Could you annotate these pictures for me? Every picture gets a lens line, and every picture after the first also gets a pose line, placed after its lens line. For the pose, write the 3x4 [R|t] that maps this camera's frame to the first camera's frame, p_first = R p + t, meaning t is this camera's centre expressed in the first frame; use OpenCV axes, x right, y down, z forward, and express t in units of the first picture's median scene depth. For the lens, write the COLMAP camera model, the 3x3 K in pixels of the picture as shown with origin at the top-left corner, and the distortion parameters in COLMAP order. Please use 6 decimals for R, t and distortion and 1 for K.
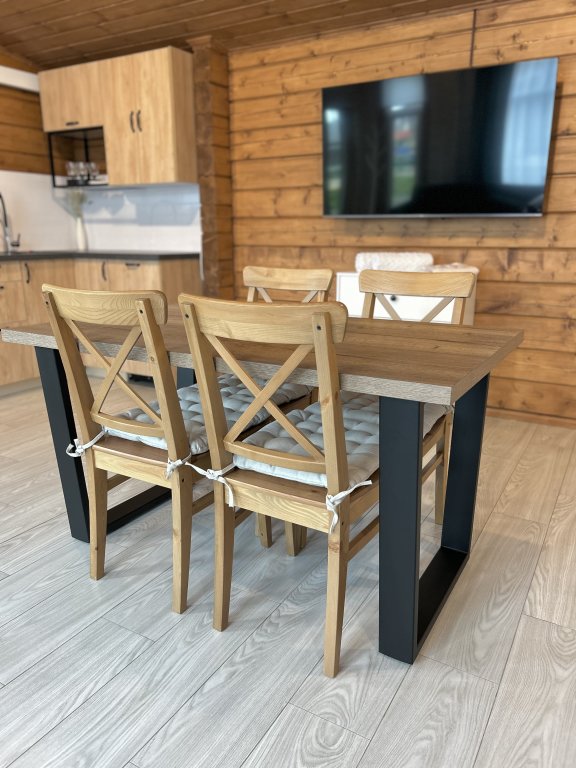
lens RADIAL K [[580.3, 0, 285.9], [0, 580.3, 386.2], [0, 0, 1]] dist [0.072830, -0.087362]
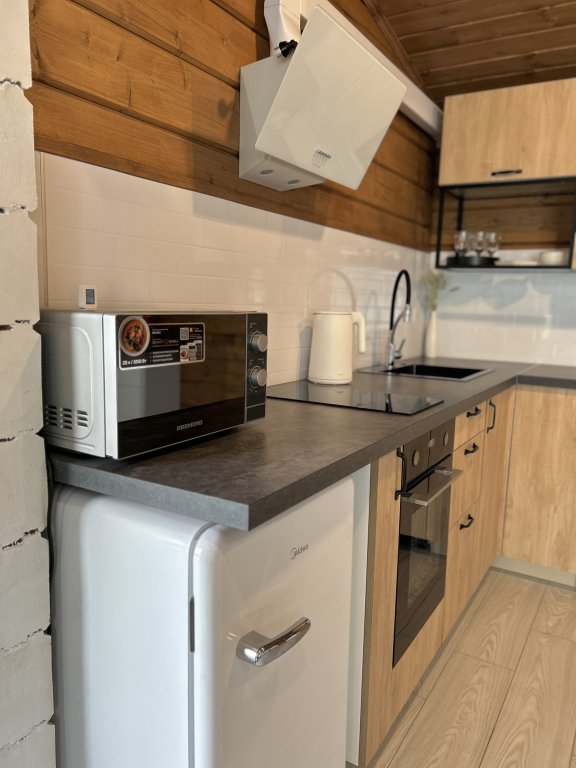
lens RADIAL K [[591.9, 0, 288.0], [0, 591.9, 384.0], [0, 0, 1]] dist [-0.003961, -0.000757]
pose [[0.999514, 0.030862, -0.004396, -0.548620], [-0.031167, 0.992290, -0.119958, -0.127606], [0.000660, 0.120037, 0.992769, 0.369293]]
